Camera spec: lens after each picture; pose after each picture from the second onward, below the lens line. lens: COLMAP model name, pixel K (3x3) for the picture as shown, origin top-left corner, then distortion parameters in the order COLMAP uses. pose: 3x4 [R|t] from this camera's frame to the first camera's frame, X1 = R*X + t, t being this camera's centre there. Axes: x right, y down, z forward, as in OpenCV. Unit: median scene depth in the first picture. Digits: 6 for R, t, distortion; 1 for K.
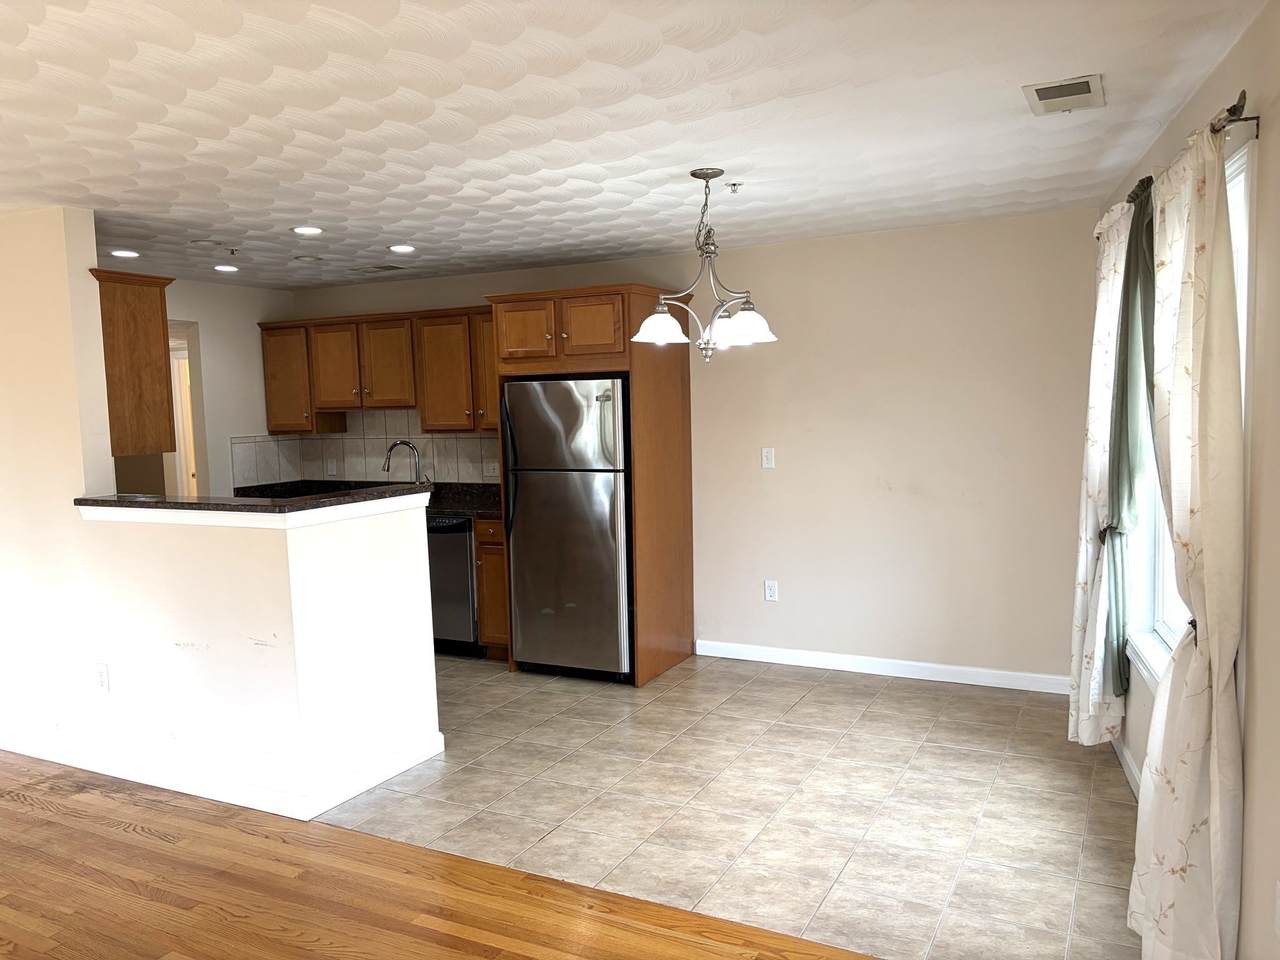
lens RADIAL K [[966.9, 0, 648.3], [0, 966.9, 483.0], [0, 0, 1]] dist [0.043098, -0.025272]
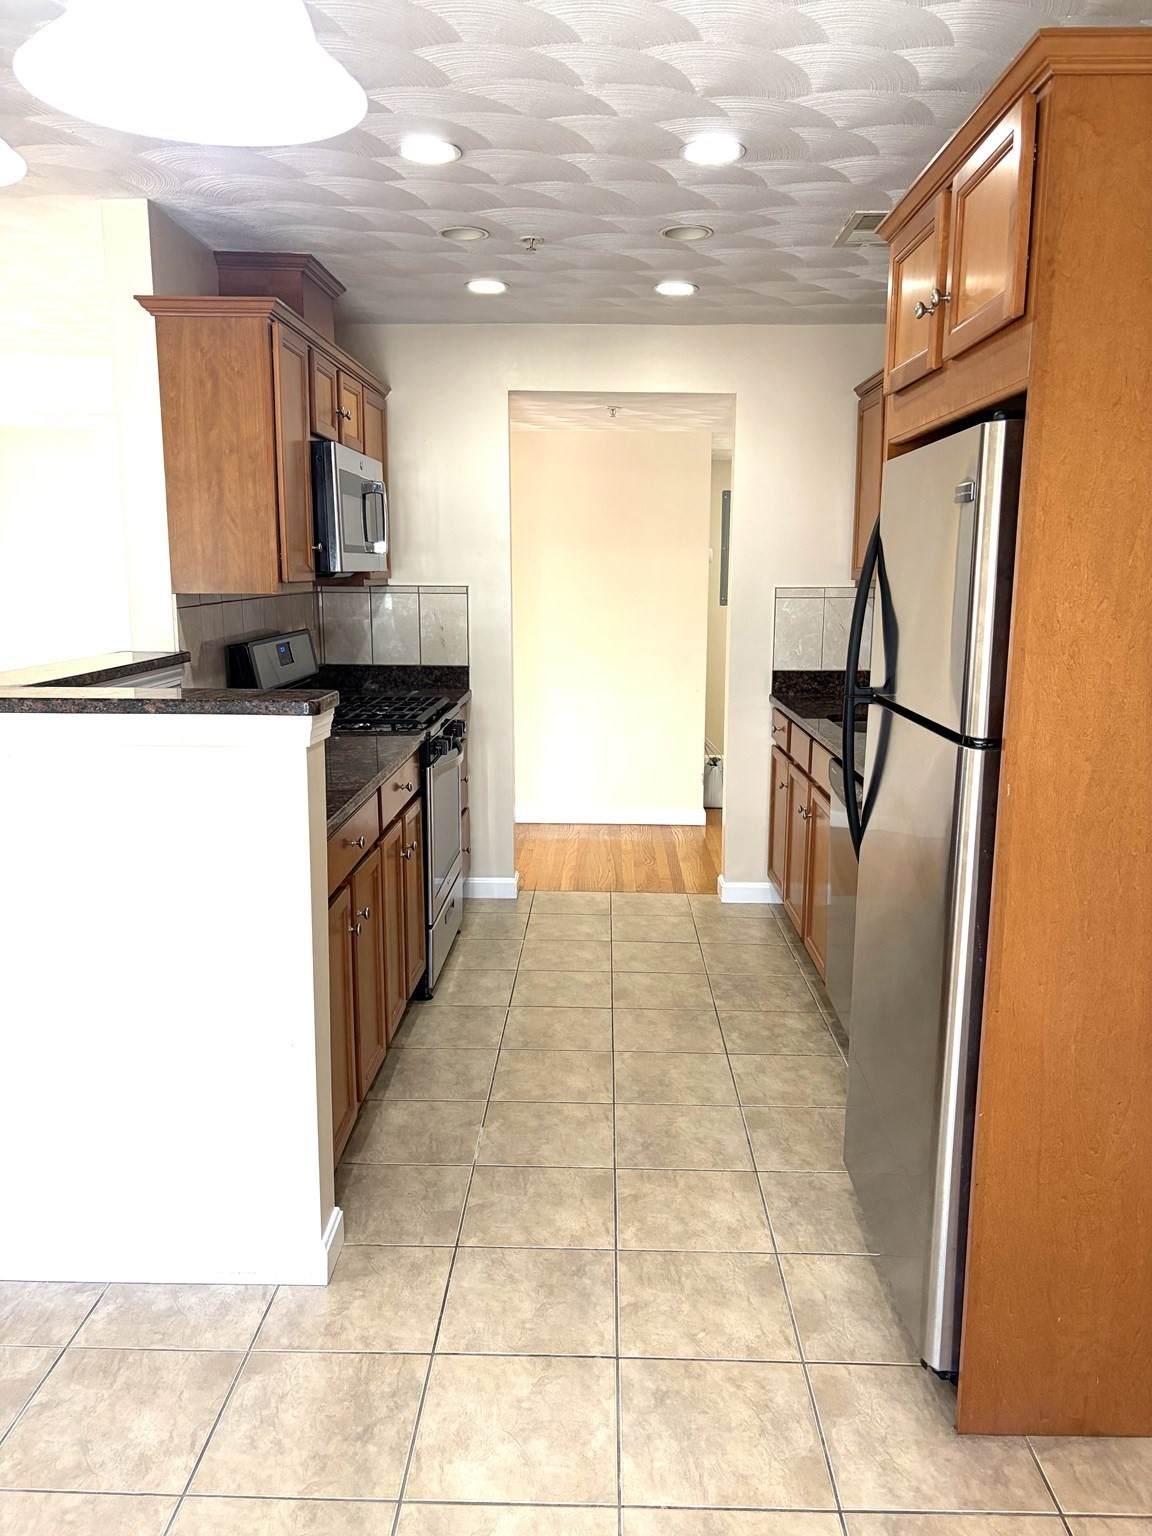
lens RADIAL K [[1160.3, 0, 587.5], [0, 1160.3, 773.0], [0, 0, 1]] dist [0.043098, -0.025272]
pose [[0.434384, 0.185732, -0.881371, 0.202793], [-0.094126, 0.982512, 0.160655, -0.042324], [0.895796, 0.013174, 0.444269, 0.626275]]
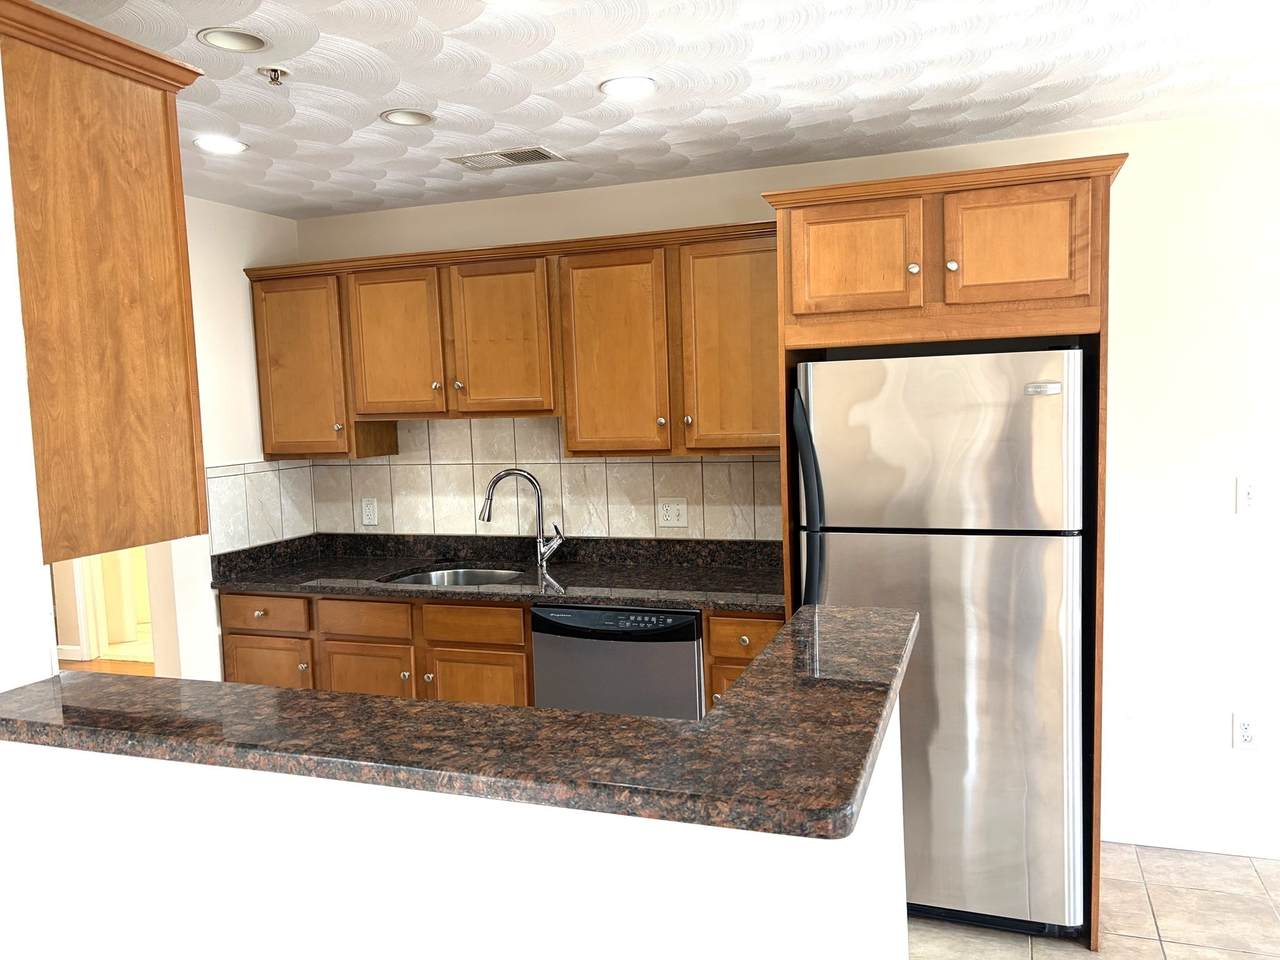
lens RADIAL K [[966.9, 0, 642.9], [0, 966.9, 483.7], [0, 0, 1]] dist [0.043098, -0.025272]
pose [[0.992980, -0.017387, 0.116998, -0.265659], [0.017622, 0.999844, -0.000980, -0.035248], [-0.116963, 0.003035, 0.993132, 0.444623]]
